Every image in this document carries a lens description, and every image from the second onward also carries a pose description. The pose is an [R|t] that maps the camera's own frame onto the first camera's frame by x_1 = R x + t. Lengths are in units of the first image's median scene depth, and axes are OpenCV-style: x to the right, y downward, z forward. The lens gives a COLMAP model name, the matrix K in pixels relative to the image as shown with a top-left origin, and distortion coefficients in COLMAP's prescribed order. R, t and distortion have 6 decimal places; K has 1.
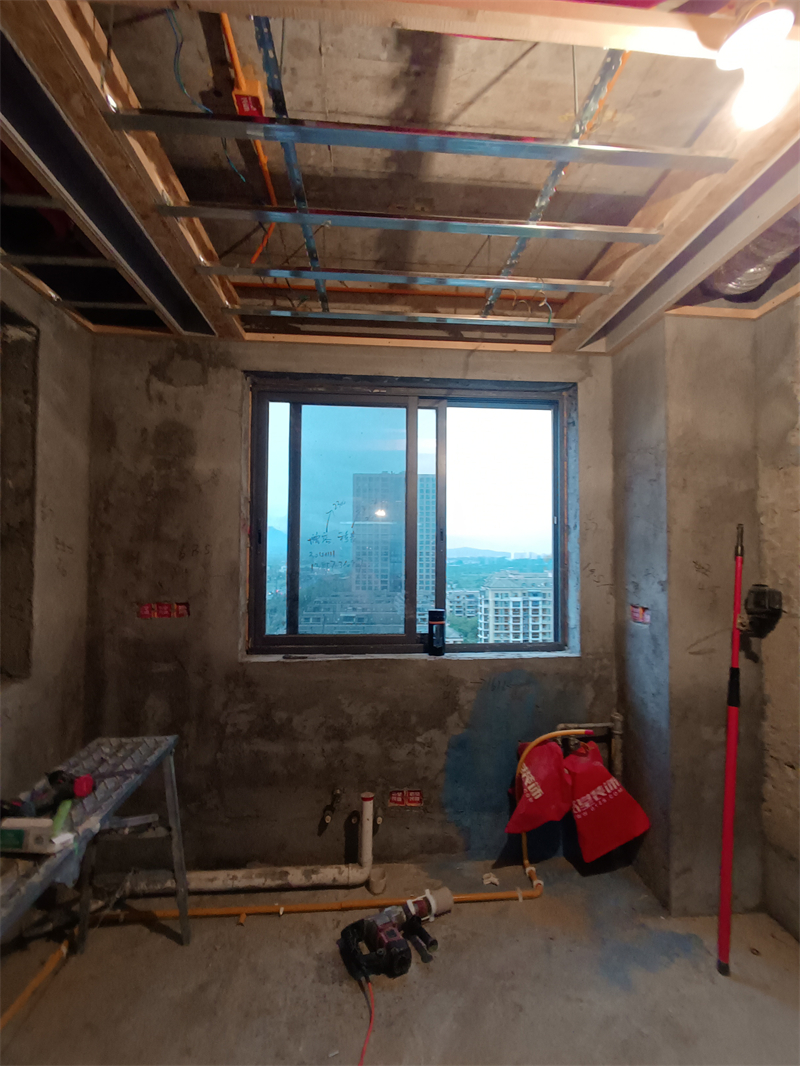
lens RADIAL K [[500.3, 0, 403.4], [0, 500.3, 530.2], [0, 0, 1]] dist [-0.000925, 0.013392]
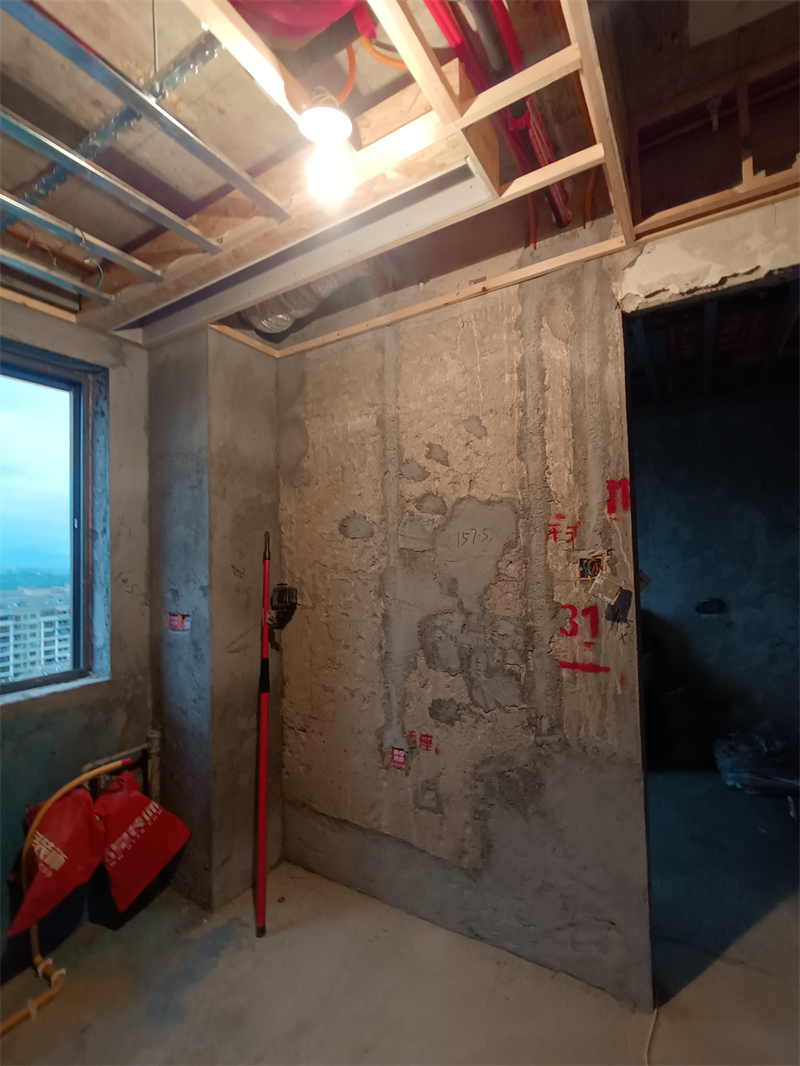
lens RADIAL K [[499.2, 0, 400.0], [0, 499.2, 533.0], [0, 0, 1]] dist [0.008994, 0.000944]
pose [[0.589636, 0.021640, 0.807379, -0.070332], [-0.009725, 0.999759, -0.019694, 0.009775], [-0.807610, 0.003760, 0.589705, 0.078604]]
